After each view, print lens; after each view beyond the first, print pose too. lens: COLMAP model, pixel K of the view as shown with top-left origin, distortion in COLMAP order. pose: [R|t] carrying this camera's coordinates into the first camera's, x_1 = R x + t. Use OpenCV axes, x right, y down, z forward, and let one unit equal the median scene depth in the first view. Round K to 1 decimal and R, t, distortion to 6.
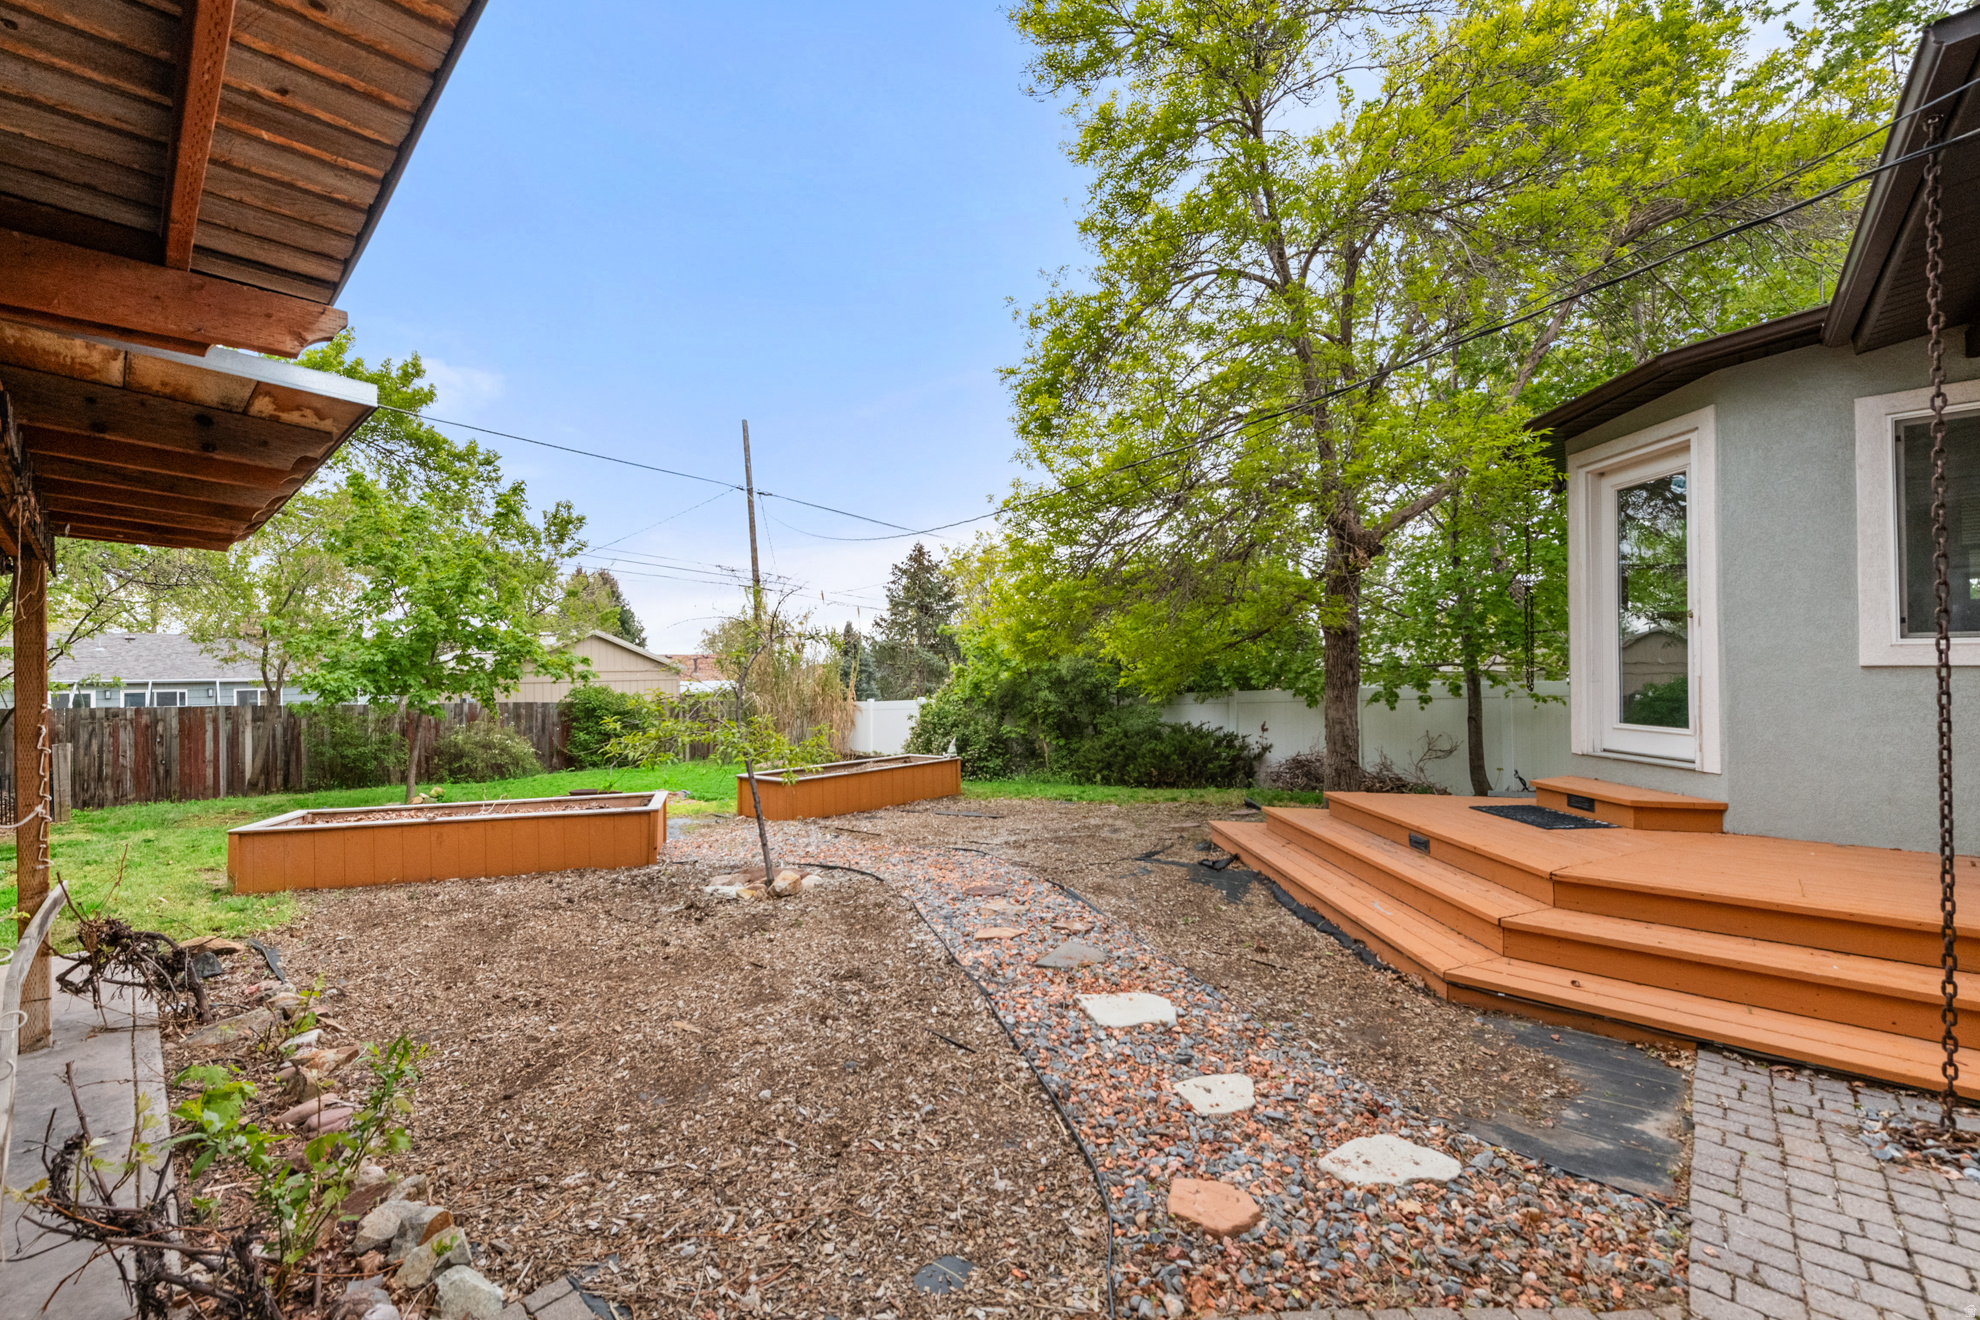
lens RADIAL K [[794.0, 0, 990.0], [0, 794.0, 660.0], [0, 0, 1]] dist [0.000963, 0.000085]
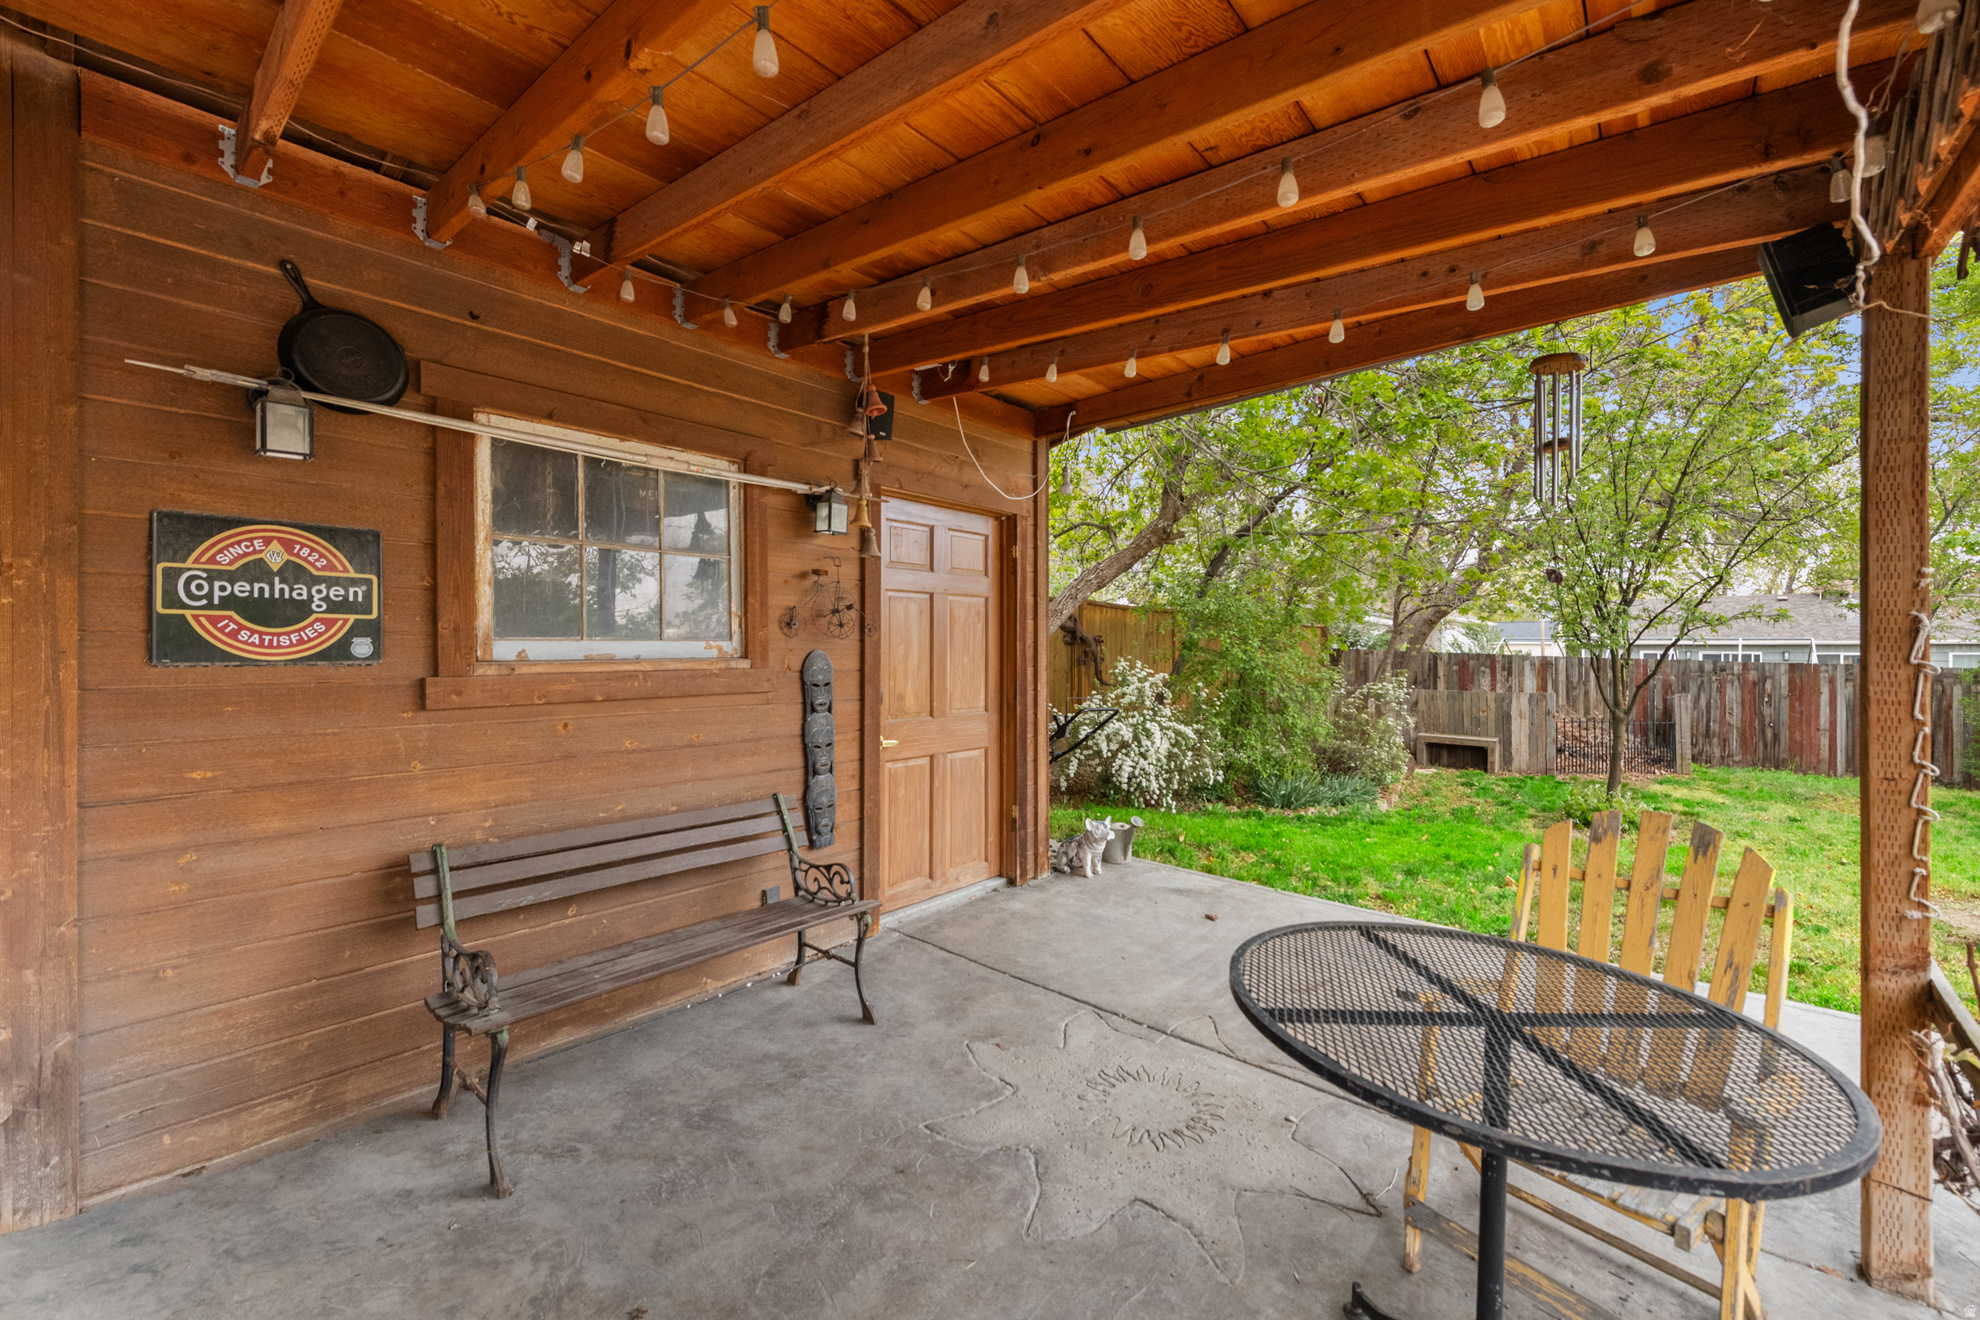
lens RADIAL K [[794.0, 0, 990.0], [0, 794.0, 660.0], [0, 0, 1]] dist [0.000963, 0.000085]
pose [[0.026451, 0.026780, -0.999291, -0.179384], [0.011924, 0.999562, 0.027103, 0.021860], [0.999579, -0.012633, 0.026120, 0.106396]]
